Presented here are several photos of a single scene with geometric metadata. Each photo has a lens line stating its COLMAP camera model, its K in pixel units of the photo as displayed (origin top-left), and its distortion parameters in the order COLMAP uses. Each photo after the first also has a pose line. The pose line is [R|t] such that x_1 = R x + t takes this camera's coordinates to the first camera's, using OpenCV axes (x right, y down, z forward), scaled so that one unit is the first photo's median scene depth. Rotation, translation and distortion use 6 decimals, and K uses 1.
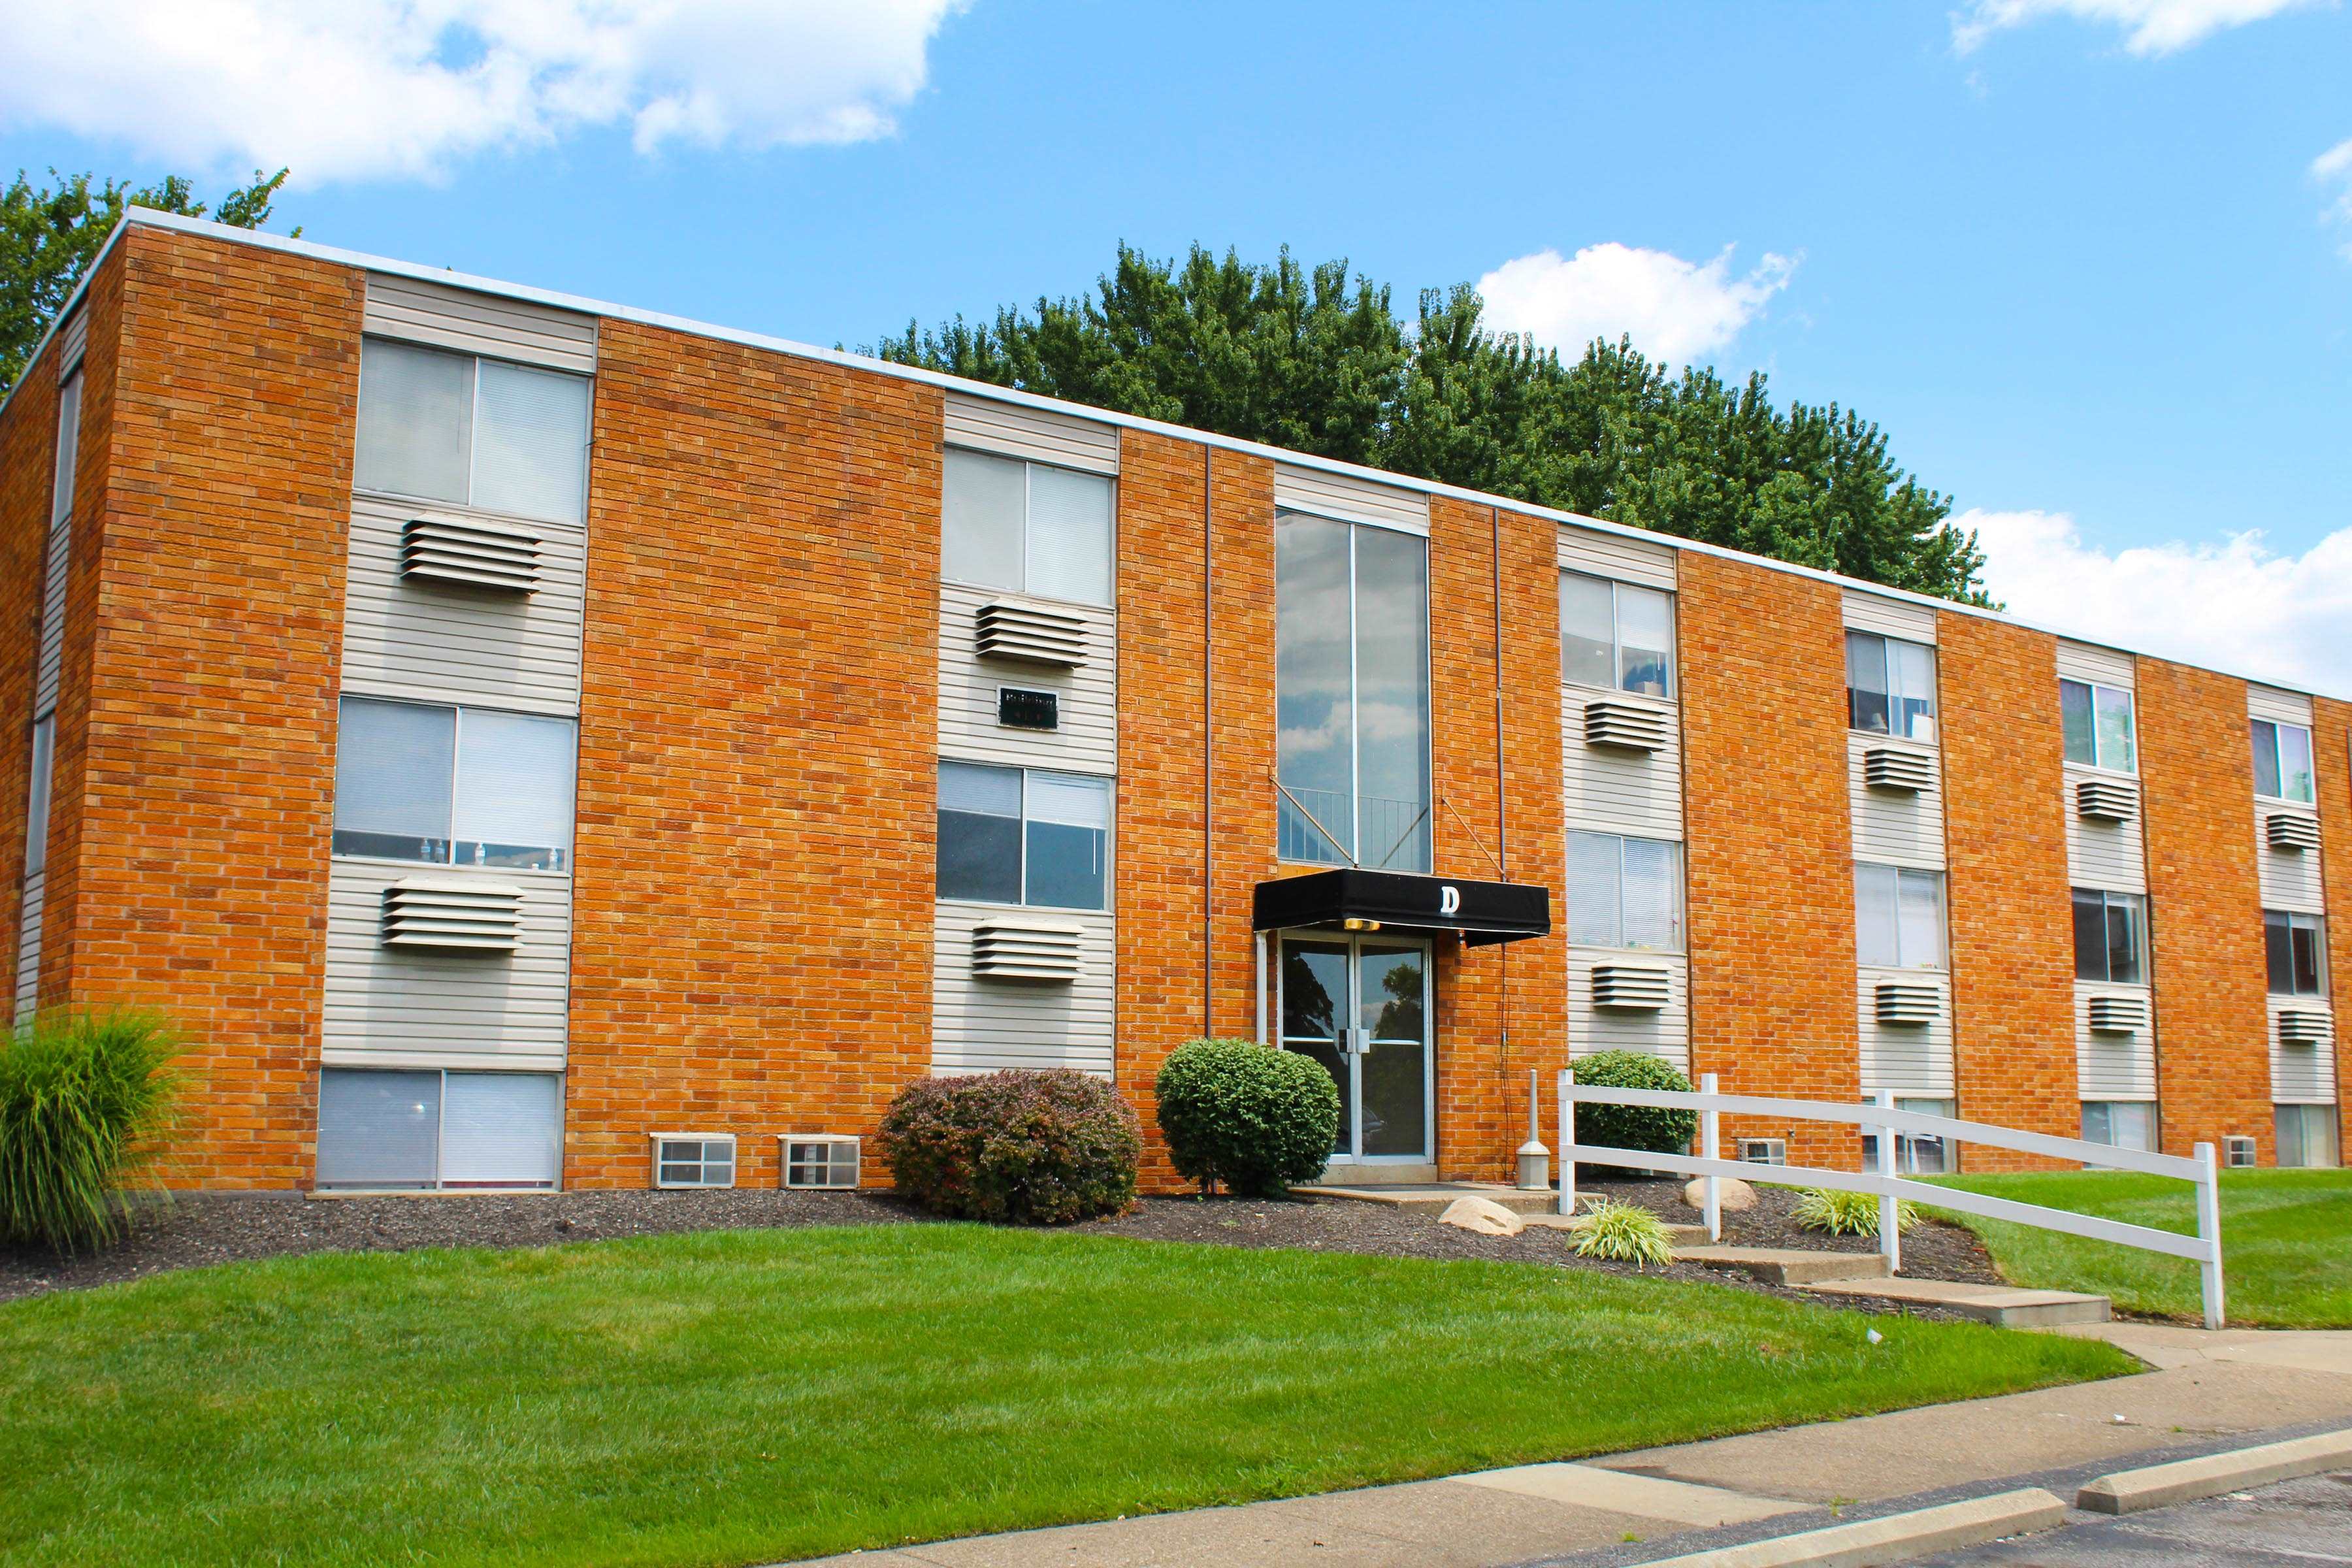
lens RADIAL K [[2303.4, 0, 1177.5], [0, 2303.4, 810.4], [0, 0, 1]] dist [-0.099515, 0.014895]
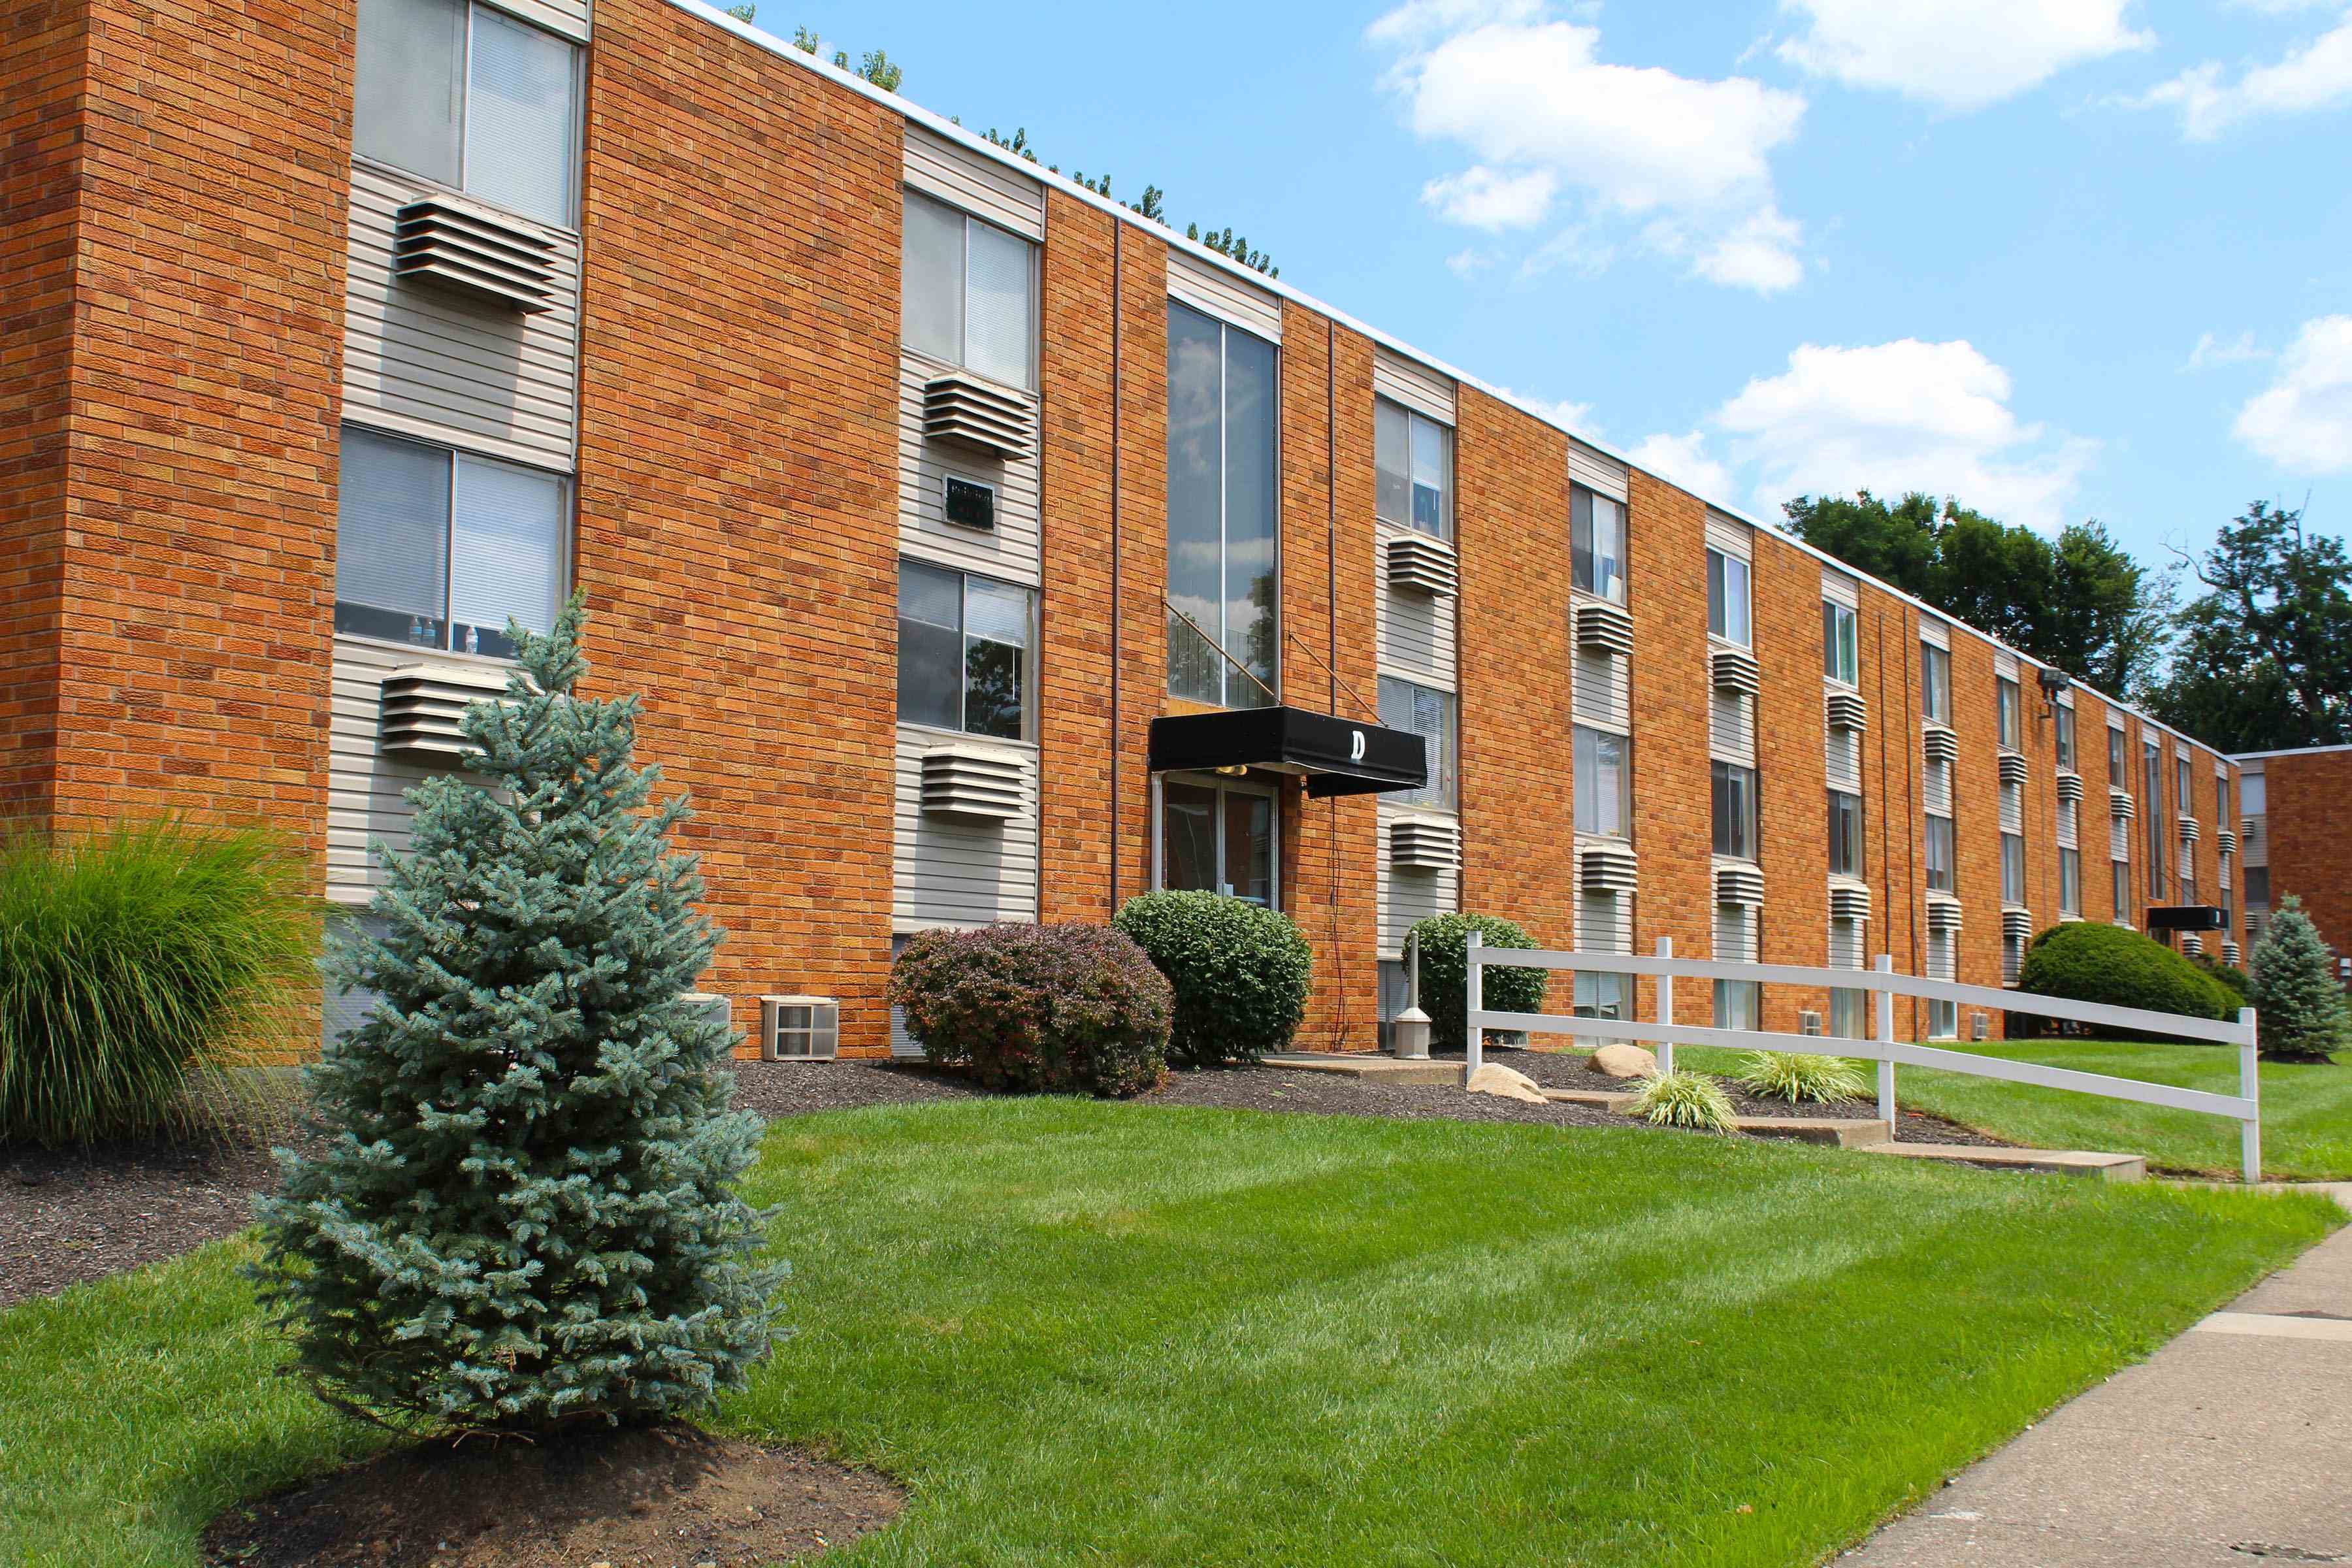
lens RADIAL K [[2574.0, 0, 1176.0], [0, 2574.0, 784.0], [0, 0, 1]] dist [-0.064188, 0.027465]
pose [[0.925341, 0.033323, 0.377669, -0.376968], [-0.052242, 0.997835, 0.039958, 0.018925], [-0.375520, -0.056705, 0.925078, 0.082831]]
